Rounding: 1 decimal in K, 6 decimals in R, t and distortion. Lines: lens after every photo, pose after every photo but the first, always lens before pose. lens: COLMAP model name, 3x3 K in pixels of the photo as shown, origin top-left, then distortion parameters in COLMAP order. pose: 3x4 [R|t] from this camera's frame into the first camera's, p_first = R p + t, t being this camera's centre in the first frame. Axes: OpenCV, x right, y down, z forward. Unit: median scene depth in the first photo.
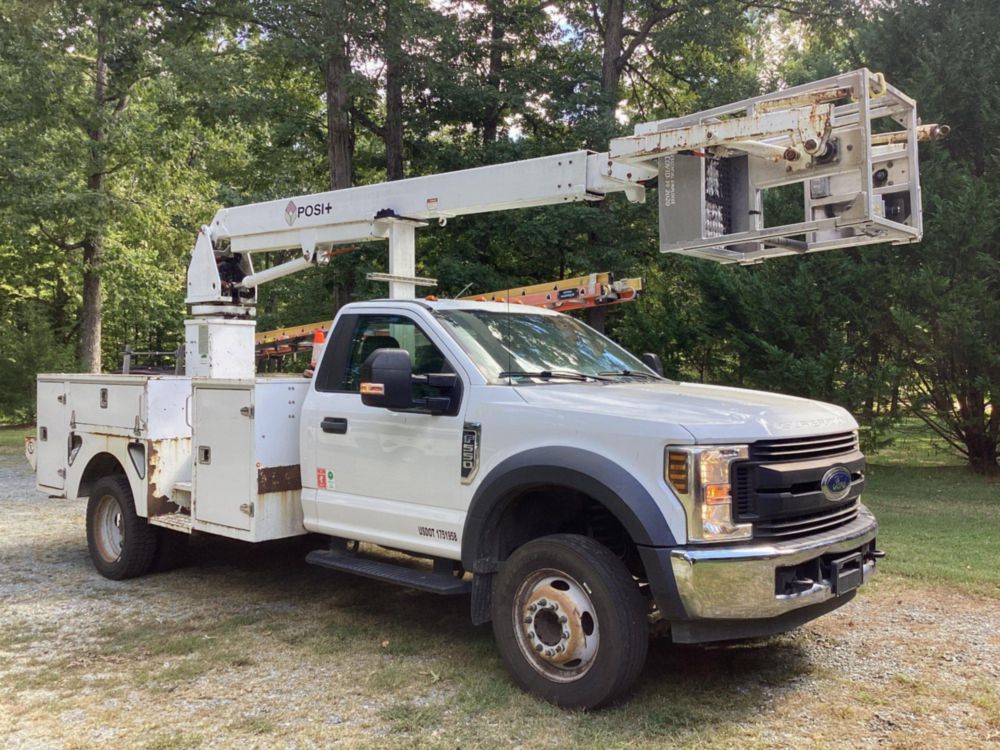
lens RADIAL K [[905.9, 0, 500.0], [0, 905.9, 375.0], [0, 0, 1]] dist [0.117624, -0.233799]
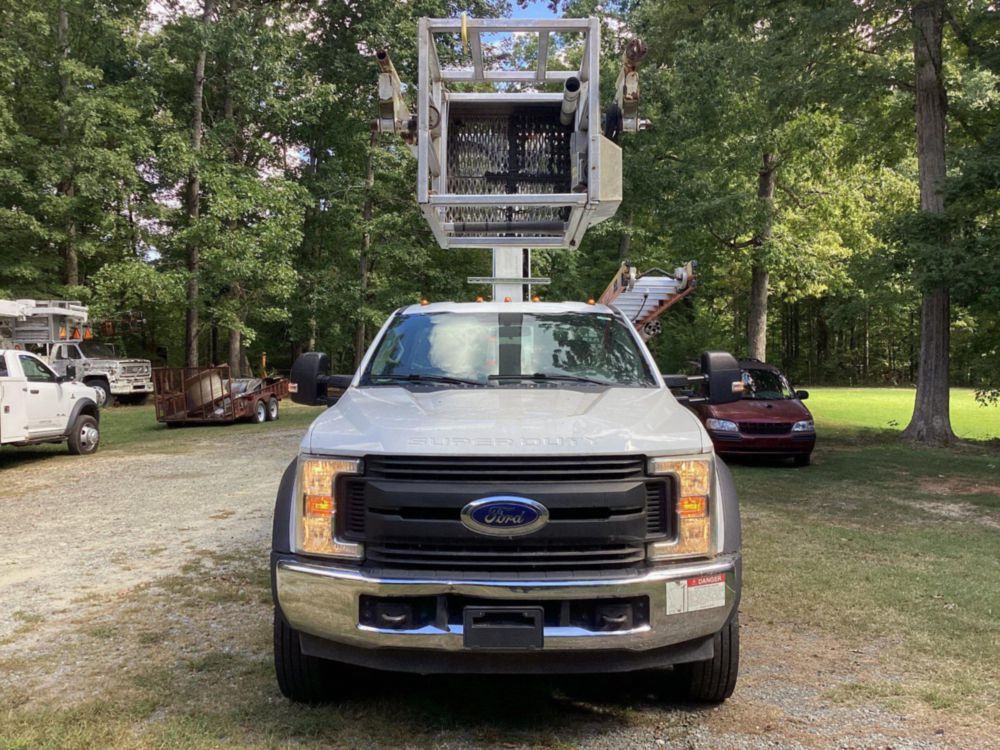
lens RADIAL K [[907.5, 0, 498.1], [0, 907.5, 376.1], [0, 0, 1]] dist [0.109922, -0.207390]
pose [[0.657828, 0.015636, -0.753006, 0.760367], [-0.003351, 0.999835, 0.017834, -0.017781], [0.753161, -0.009209, 0.657772, 0.355861]]
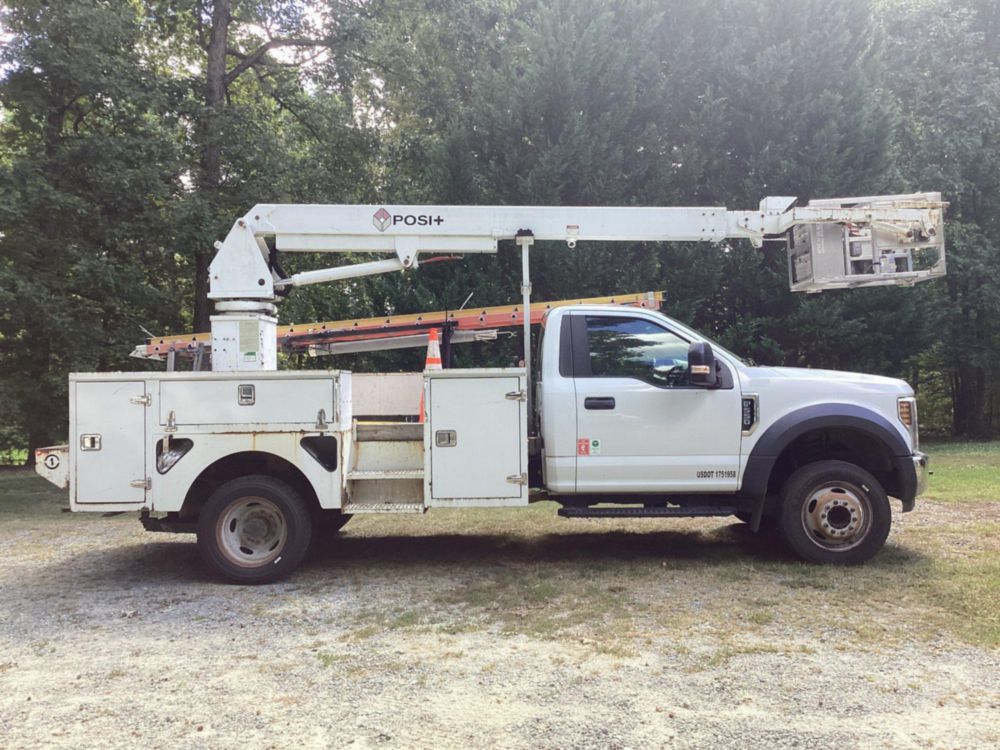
lens RADIAL K [[907.5, 0, 498.1], [0, 907.5, 376.1], [0, 0, 1]] dist [0.109922, -0.207390]
pose [[0.756182, -0.009943, 0.654286, -1.059795], [0.021950, 0.999707, -0.010176, 0.026220], [-0.653993, 0.022057, 0.756179, 0.134045]]
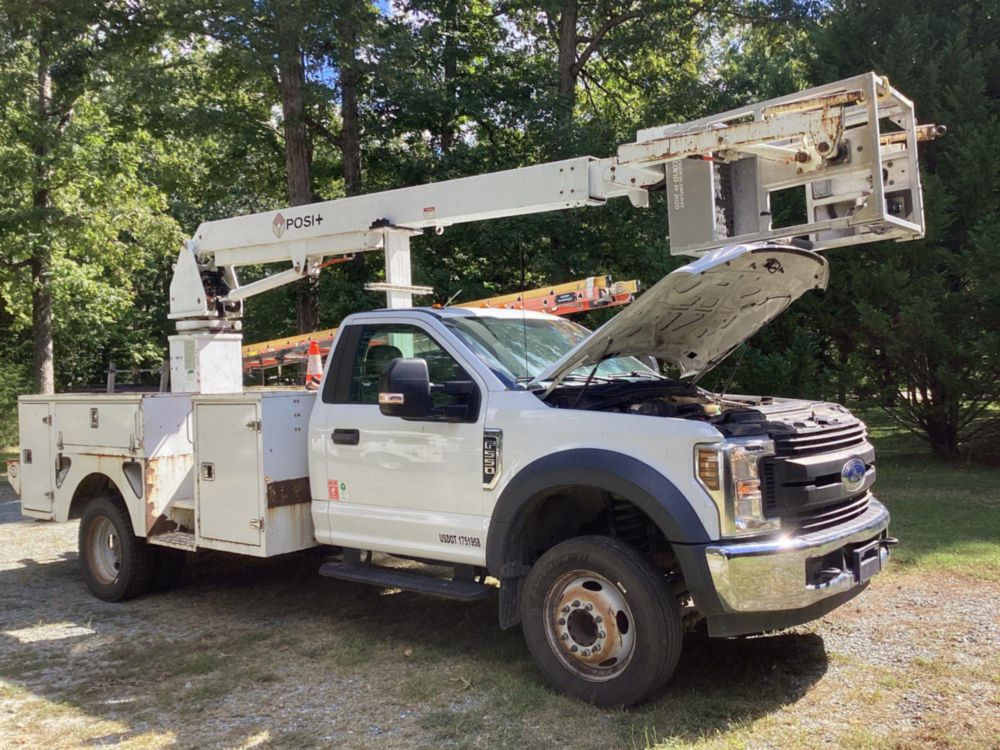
lens RADIAL K [[902.9, 0, 497.0], [0, 902.9, 374.4], [0, 0, 1]] dist [0.114969, -0.222091]
pose [[0.997996, -0.033552, 0.053658, -0.064242], [0.033885, 0.999412, -0.005311, -0.001806], [-0.053448, 0.007119, 0.998545, -0.003420]]
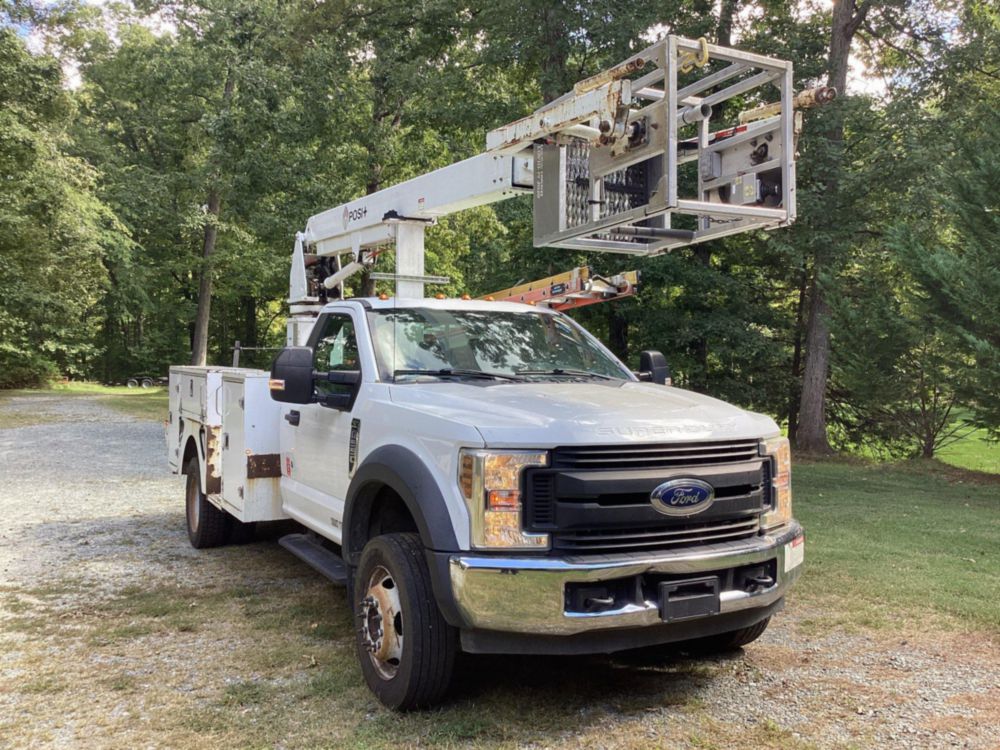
lens RADIAL K [[907.5, 0, 498.1], [0, 907.5, 376.1], [0, 0, 1]] dist [0.109922, -0.207390]
pose [[0.940869, 0.013740, -0.338493, 0.386707], [-0.010697, 0.999884, 0.010855, -0.007254], [0.338603, -0.006592, 0.940906, 0.071188]]
